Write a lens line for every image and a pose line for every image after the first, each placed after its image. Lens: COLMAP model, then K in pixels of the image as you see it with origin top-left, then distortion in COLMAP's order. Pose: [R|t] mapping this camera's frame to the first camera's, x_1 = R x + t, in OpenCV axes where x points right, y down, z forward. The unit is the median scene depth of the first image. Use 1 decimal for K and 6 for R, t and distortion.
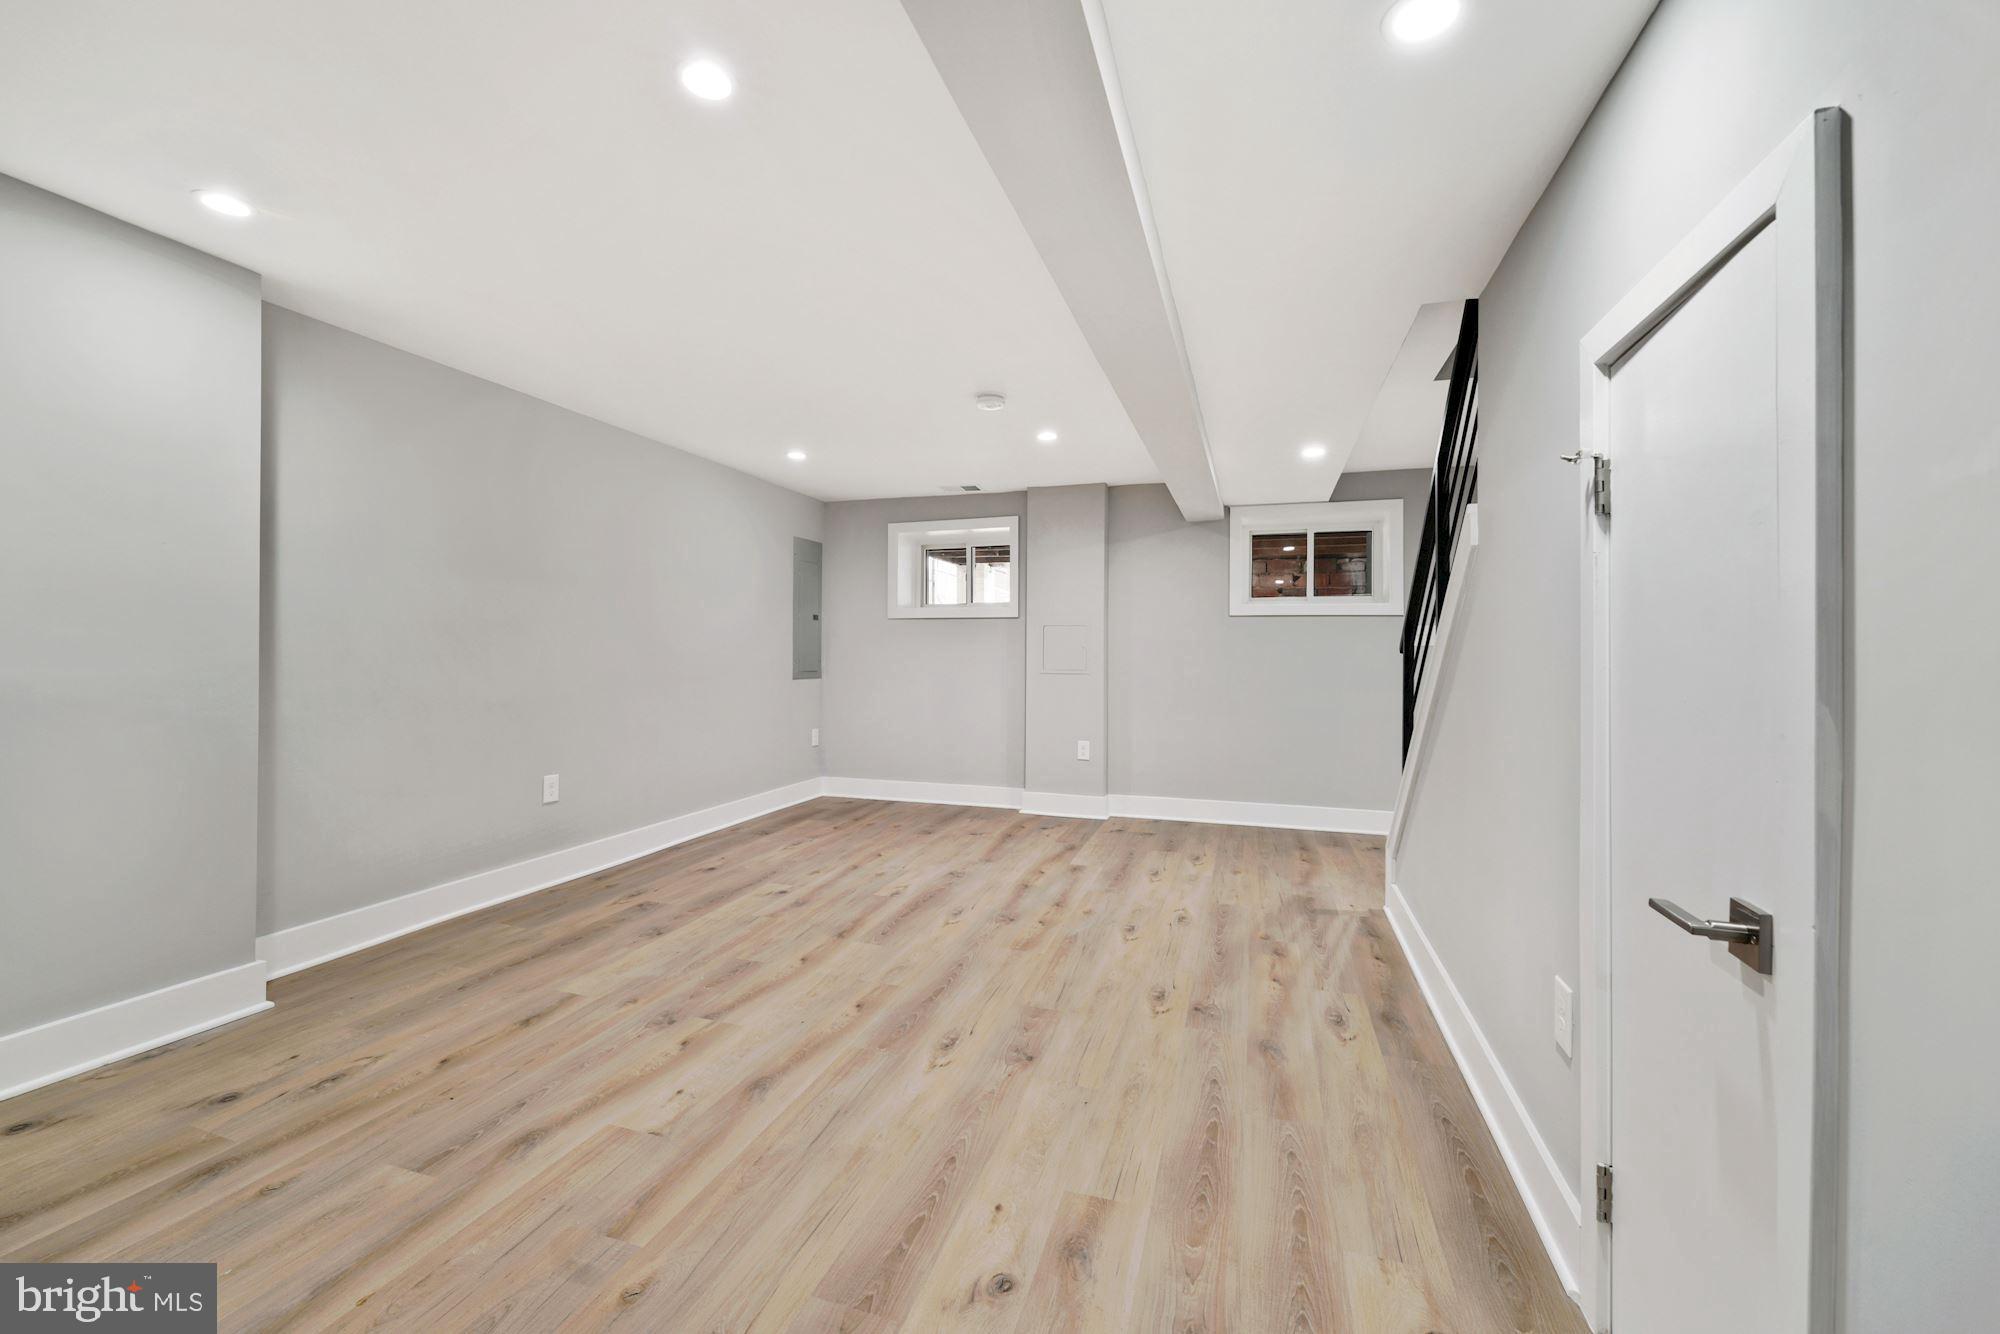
lens RADIAL K [[794.7, 0, 997.0], [0, 794.7, 663.9], [0, 0, 1]] dist [0.000968, 0.000418]
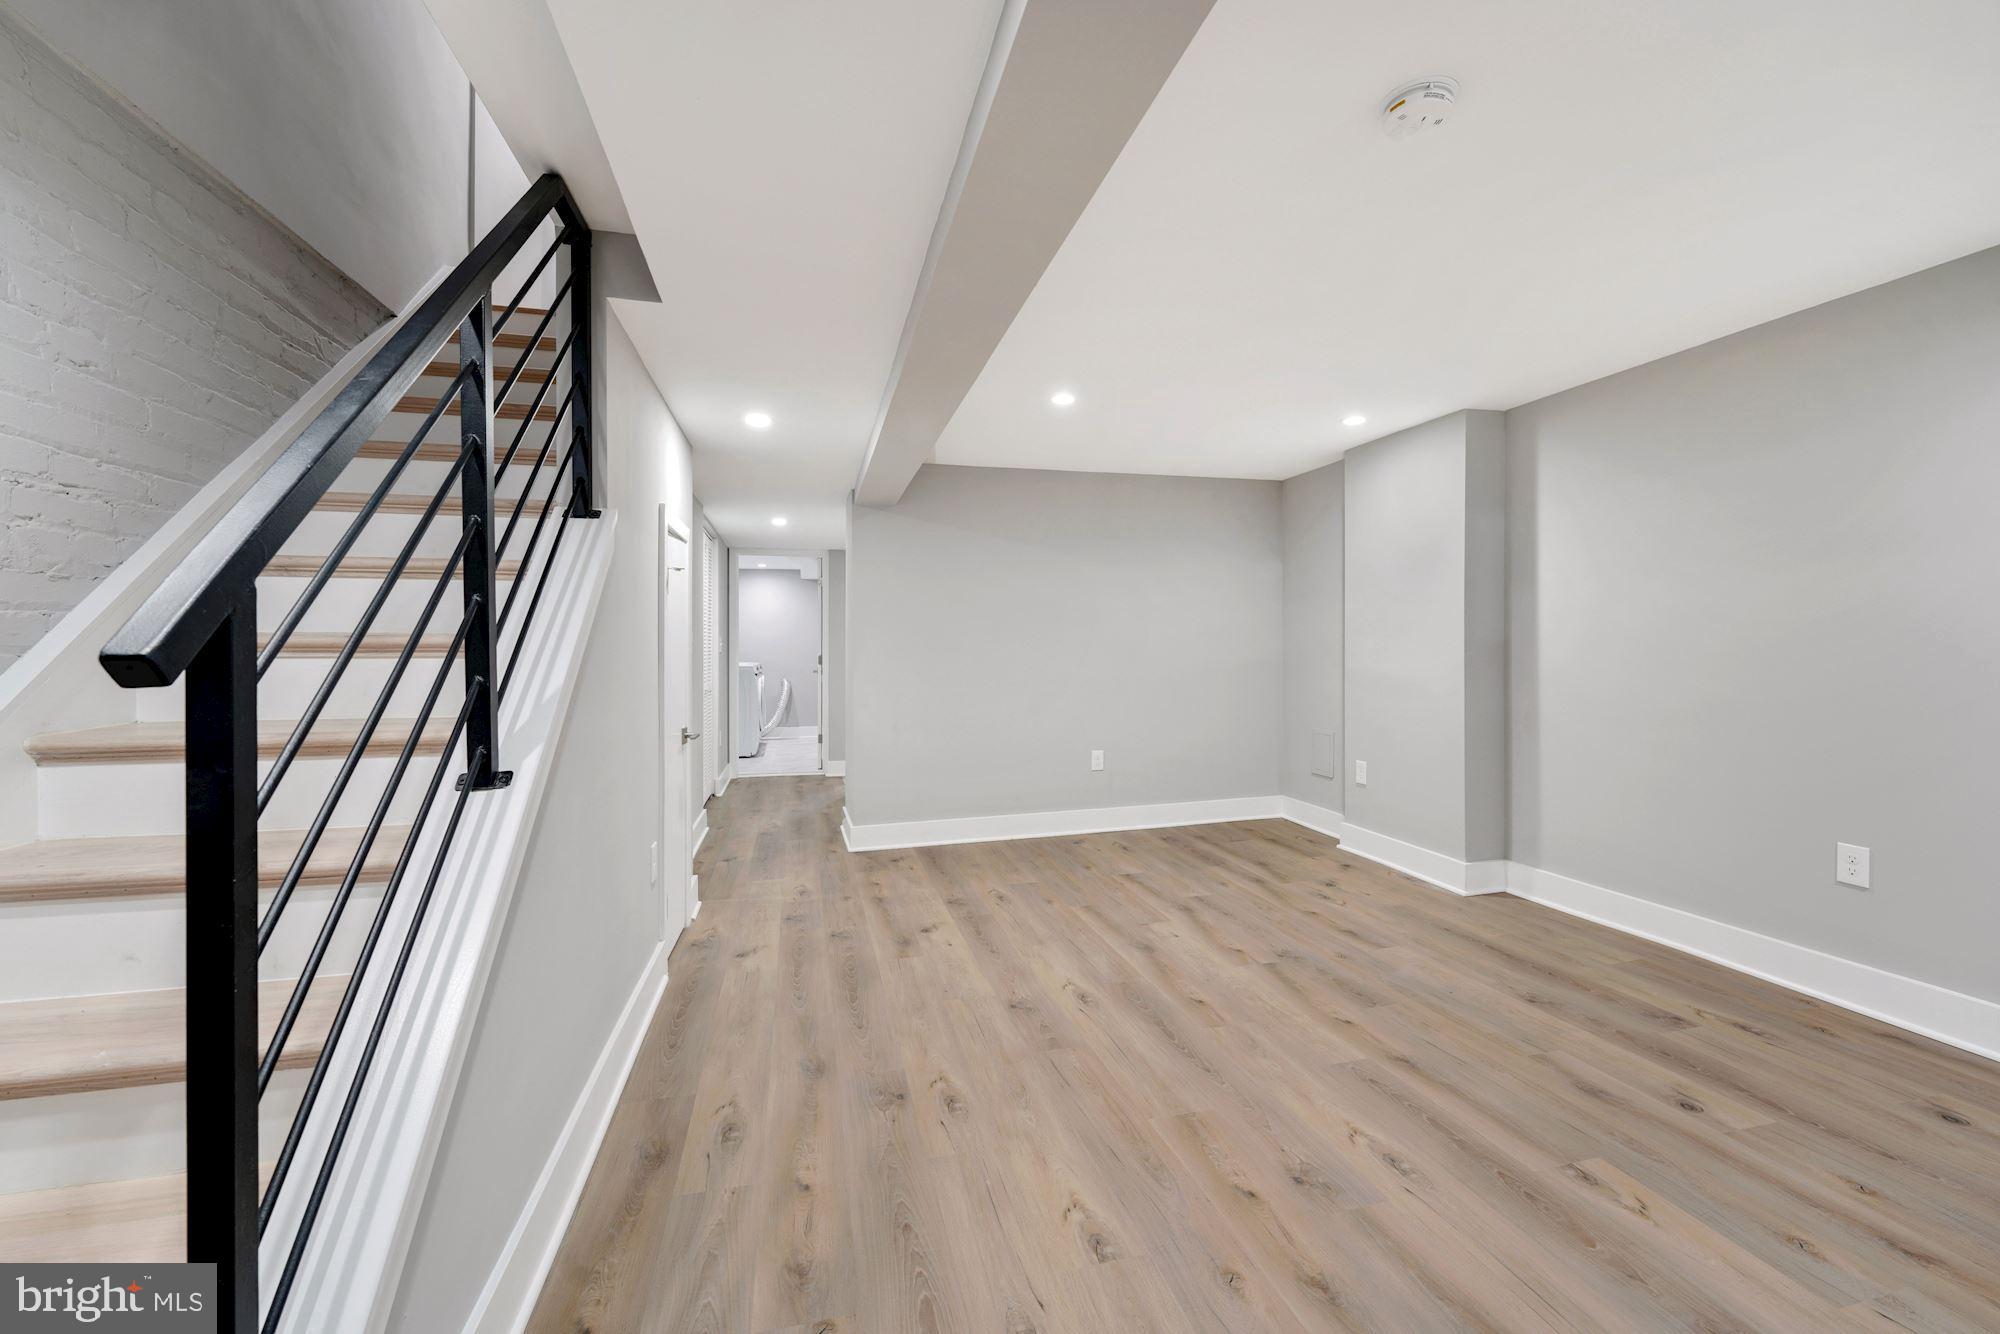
lens RADIAL K [[794.7, 0, 998.4], [0, 794.7, 652.3], [0, 0, 1]] dist [0.000968, 0.000418]
pose [[-0.847525, -0.002436, -0.530749, 0.598100], [-0.010992, 0.999856, 0.012963, -0.033878], [0.530641, 0.016820, -0.847430, 1.729526]]
